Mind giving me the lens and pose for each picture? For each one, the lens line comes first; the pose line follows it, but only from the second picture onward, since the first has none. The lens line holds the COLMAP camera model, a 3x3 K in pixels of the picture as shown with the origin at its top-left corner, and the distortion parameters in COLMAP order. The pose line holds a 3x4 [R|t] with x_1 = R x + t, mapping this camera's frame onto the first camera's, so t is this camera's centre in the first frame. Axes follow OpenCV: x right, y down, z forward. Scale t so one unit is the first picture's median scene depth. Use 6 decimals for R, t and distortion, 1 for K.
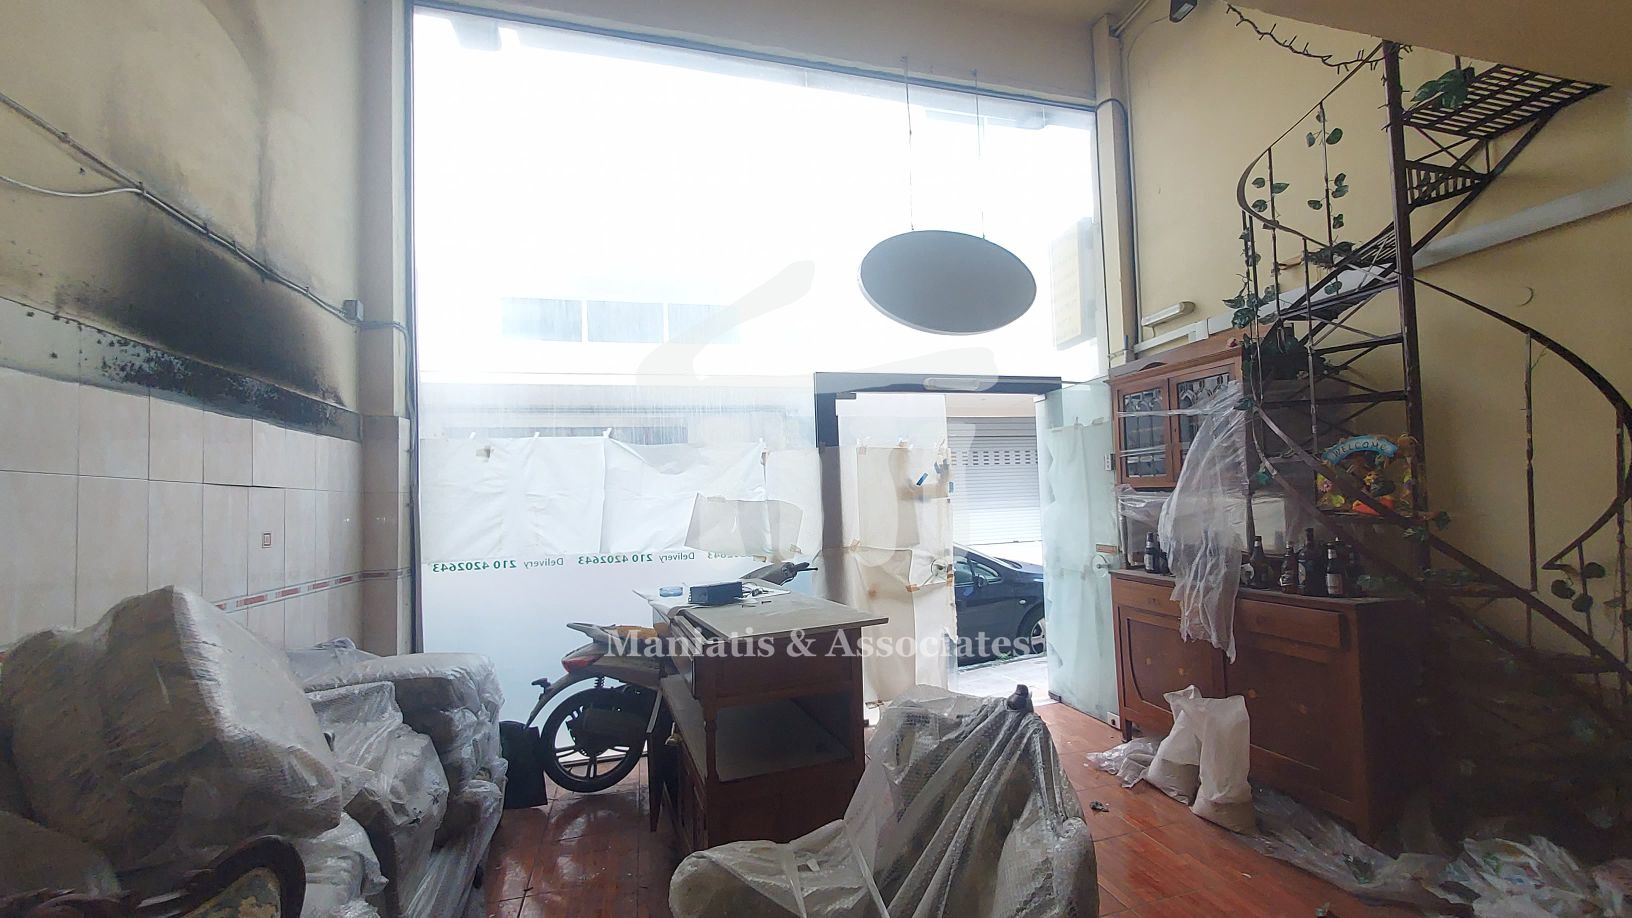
lens RADIAL K [[649.3, 0, 841.1], [0, 649.3, 476.2], [0, 0, 1]] dist [-0.002886, -0.000685]
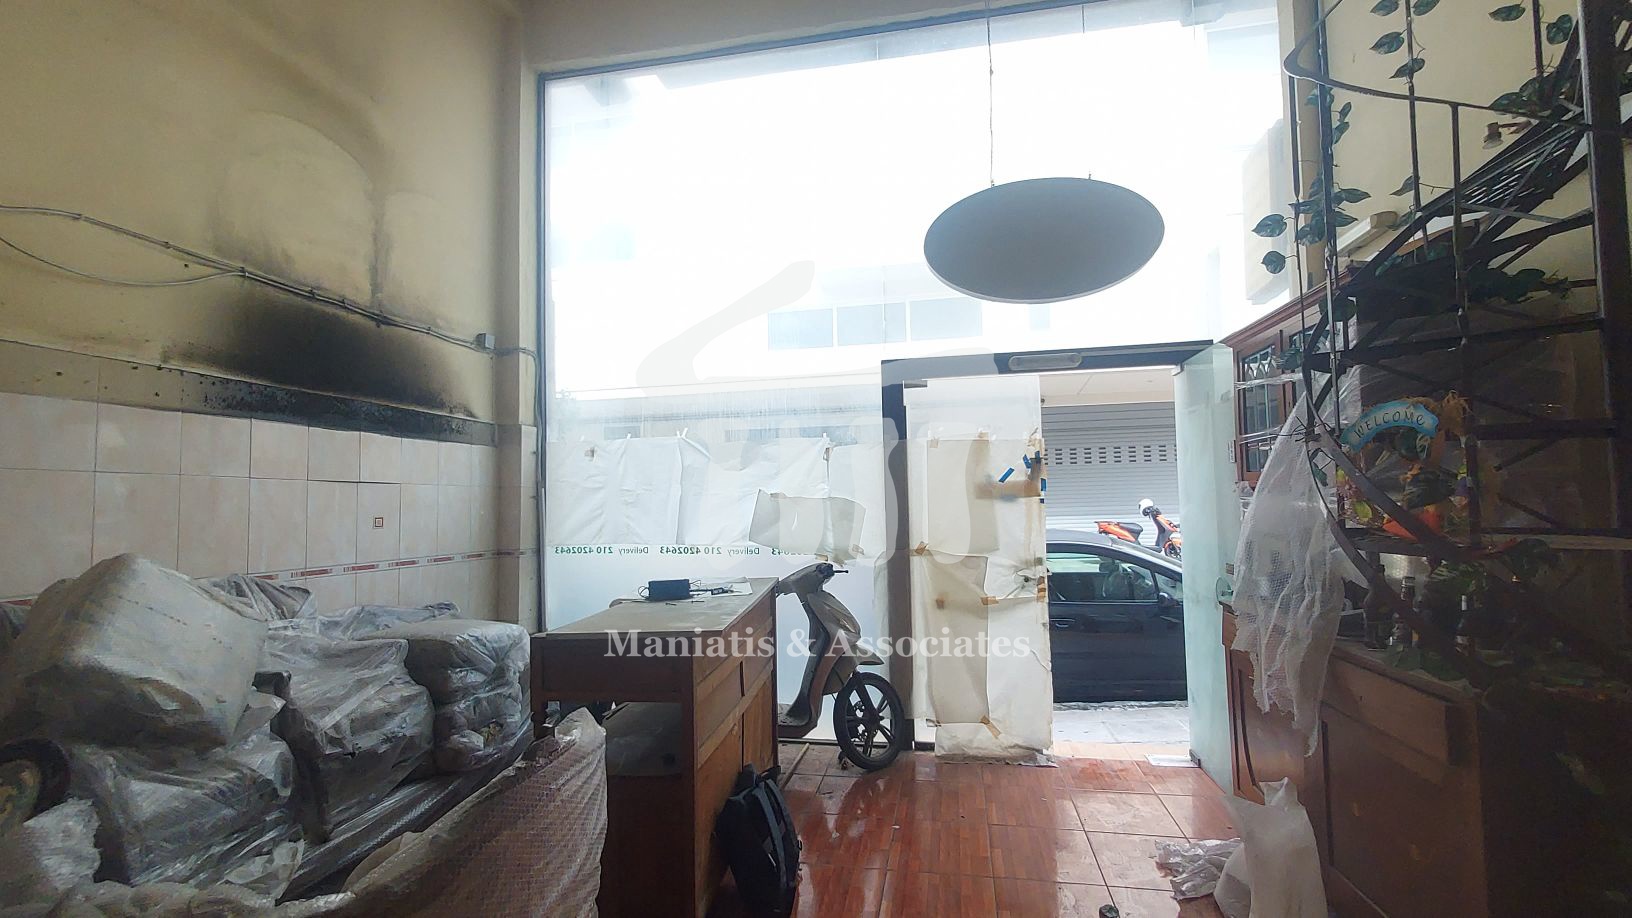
lens RADIAL K [[649.3, 0, 843.6], [0, 649.3, 476.5], [0, 0, 1]] dist [-0.002886, -0.000685]
pose [[0.895495, -0.000487, -0.445072, 0.427448], [0.004306, 0.999962, 0.007569, -0.001086], [0.445052, -0.008694, 0.895463, 0.184830]]
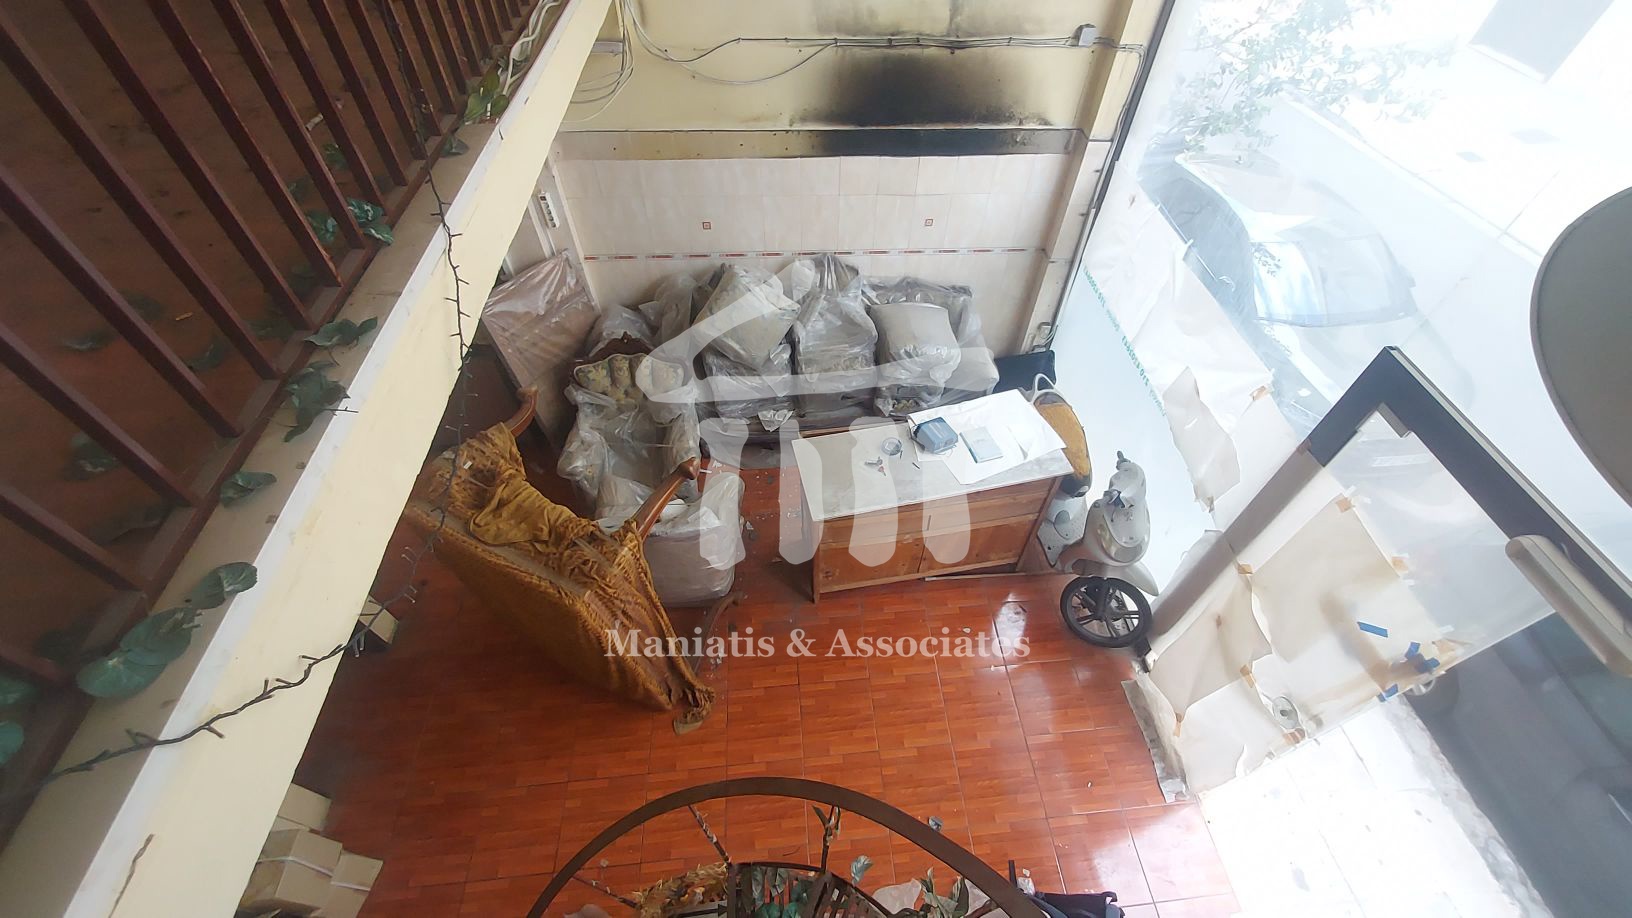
lens RADIAL K [[649.3, 0, 840.1], [0, 649.3, 477.7], [0, 0, 1]] dist [-0.002886, -0.000685]
pose [[-0.189255, 0.780524, -0.595789, 0.586159], [0.011841, 0.608524, 0.793447, -0.684999], [0.981857, 0.143109, -0.124408, 0.838476]]
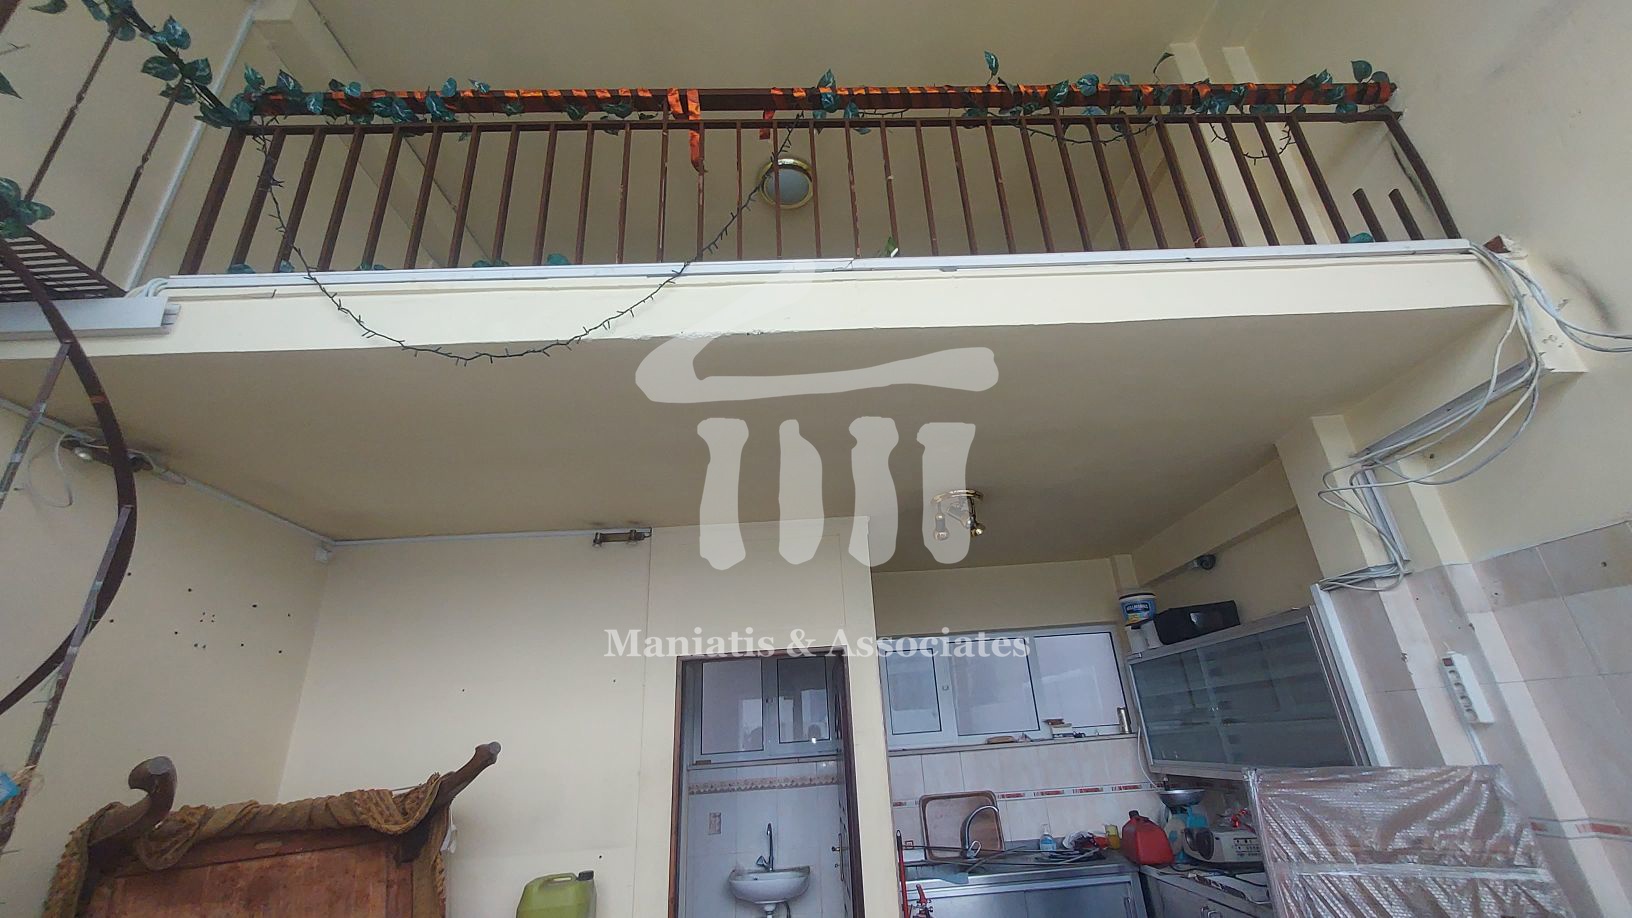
lens RADIAL K [[649.3, 0, 841.0], [0, 649.3, 475.1], [0, 0, 1]] dist [-0.002886, -0.000685]
pose [[-0.965589, 0.181208, 0.186553, 0.026445], [0.087492, 0.901832, -0.423135, 0.004367], [-0.244915, -0.392252, -0.886654, 0.919520]]
